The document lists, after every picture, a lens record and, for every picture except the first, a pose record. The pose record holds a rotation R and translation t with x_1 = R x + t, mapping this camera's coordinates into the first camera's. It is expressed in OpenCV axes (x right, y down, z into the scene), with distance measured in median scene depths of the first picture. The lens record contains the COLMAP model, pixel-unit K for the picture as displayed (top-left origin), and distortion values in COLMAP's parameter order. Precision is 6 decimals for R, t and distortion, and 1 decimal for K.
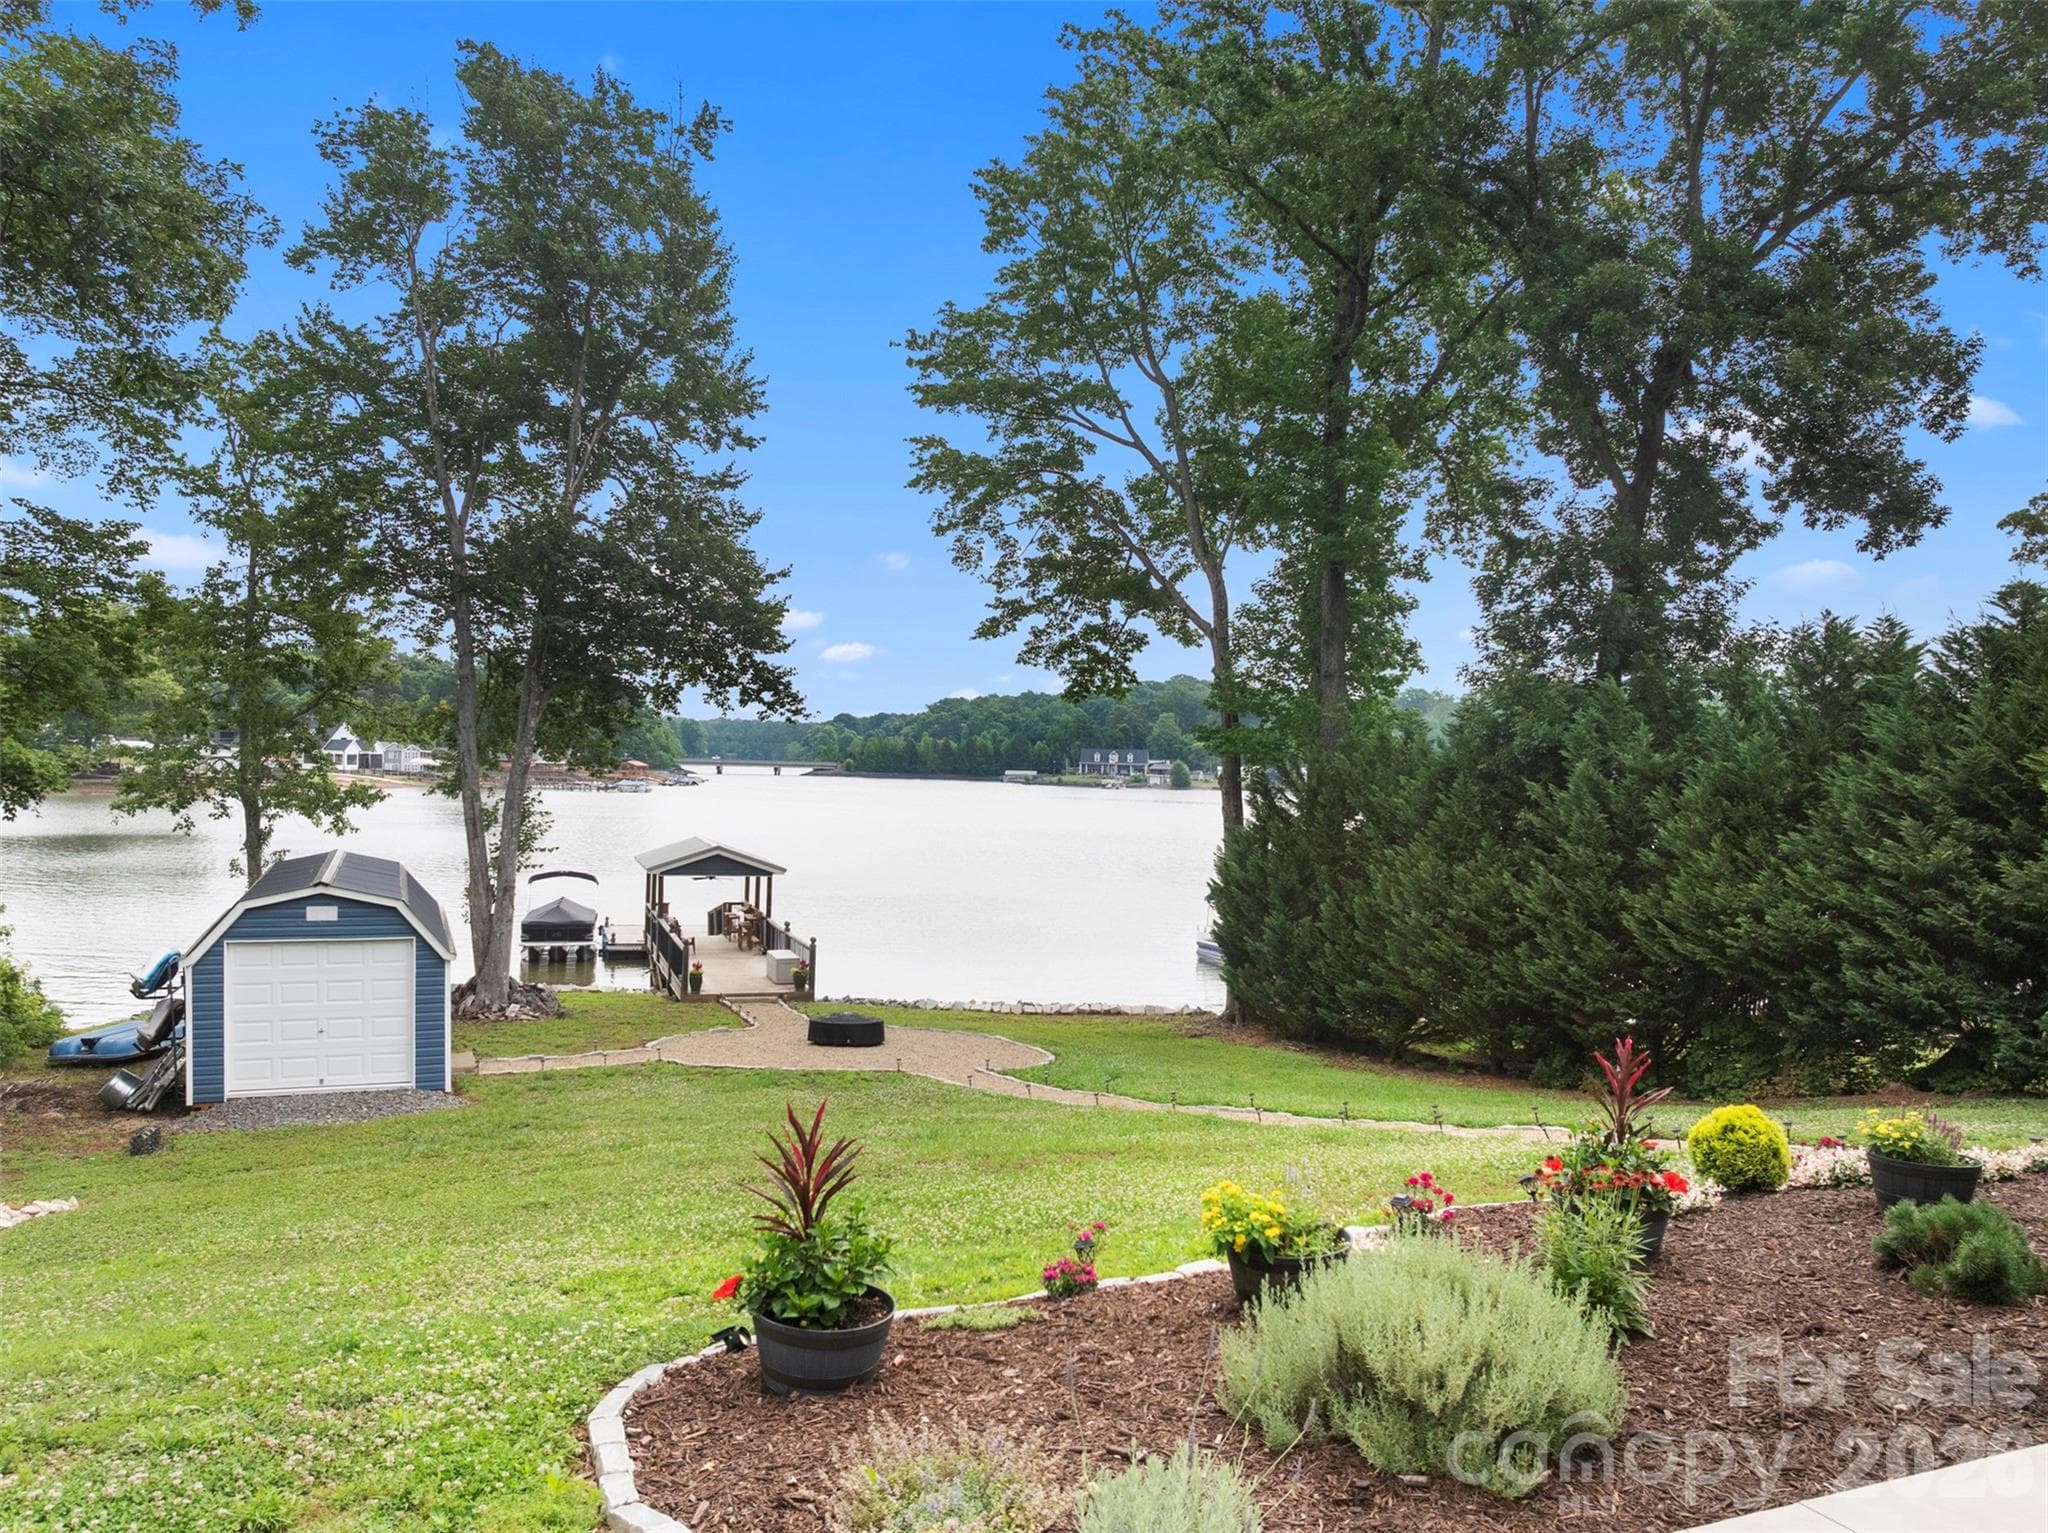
lens RADIAL K [[1437.0, 0, 1099.5], [0, 1437.0, 770.7], [0, 0, 1]] dist [-0.008035, -0.048746]
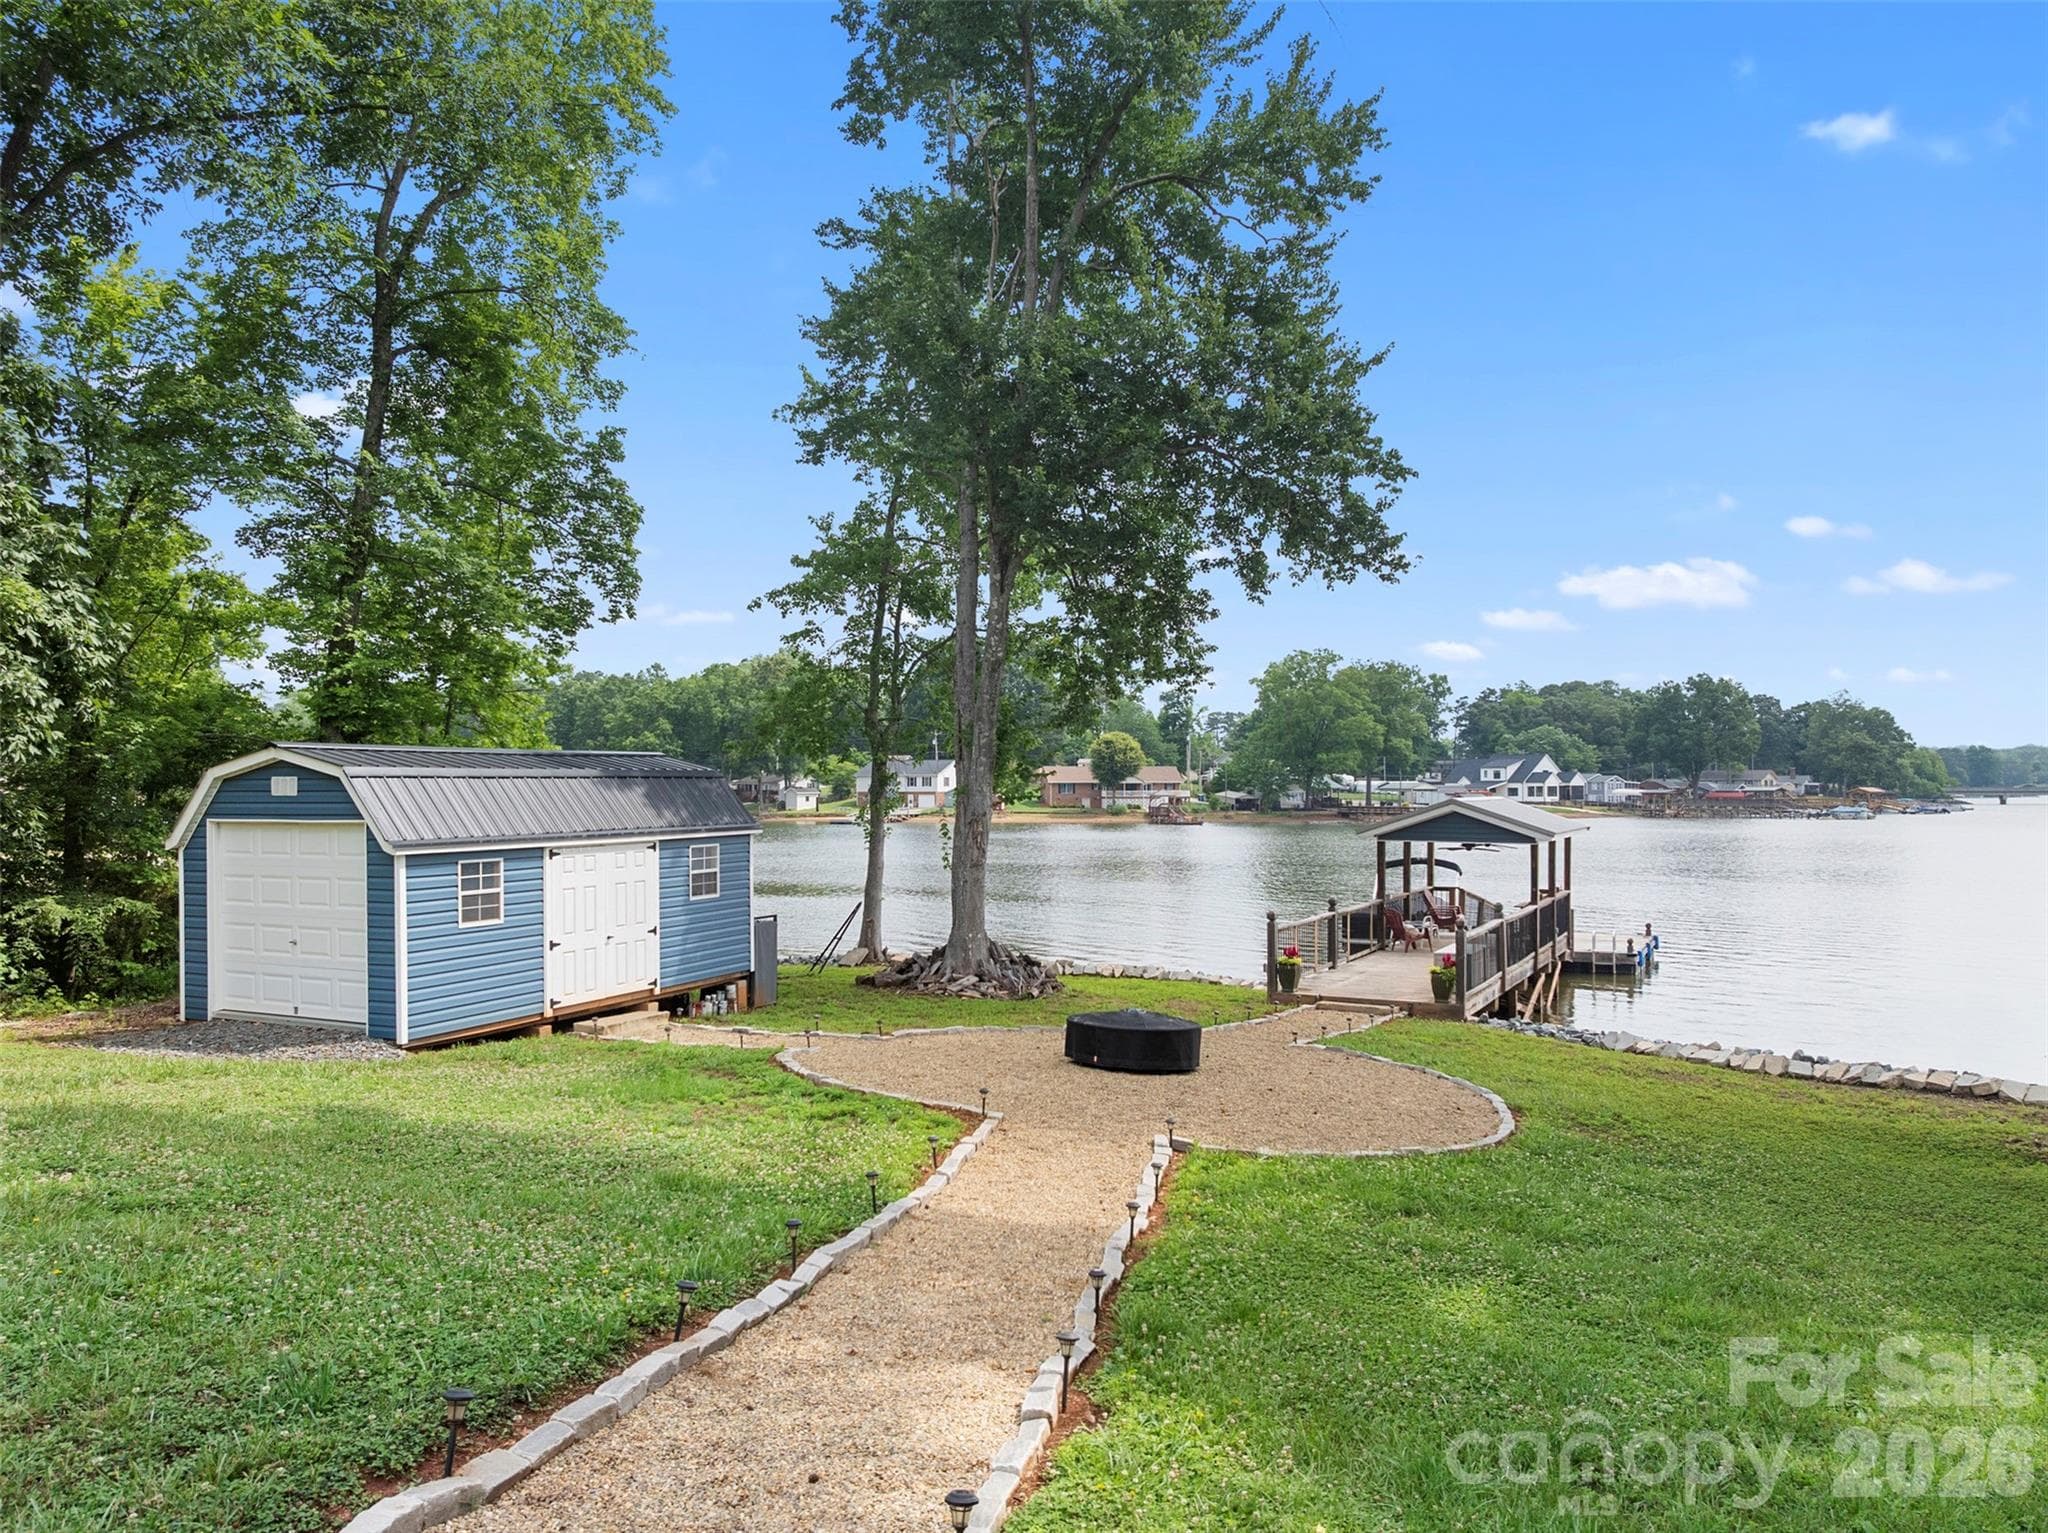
lens RADIAL K [[1437.0, 0, 1099.5], [0, 1437.0, 770.7], [0, 0, 1]] dist [-0.008035, -0.048746]
pose [[0.662985, -0.042772, -0.747410, 0.174709], [0.019315, 0.999011, -0.040037, 0.073194], [0.748384, 0.012108, 0.663155, 0.460207]]
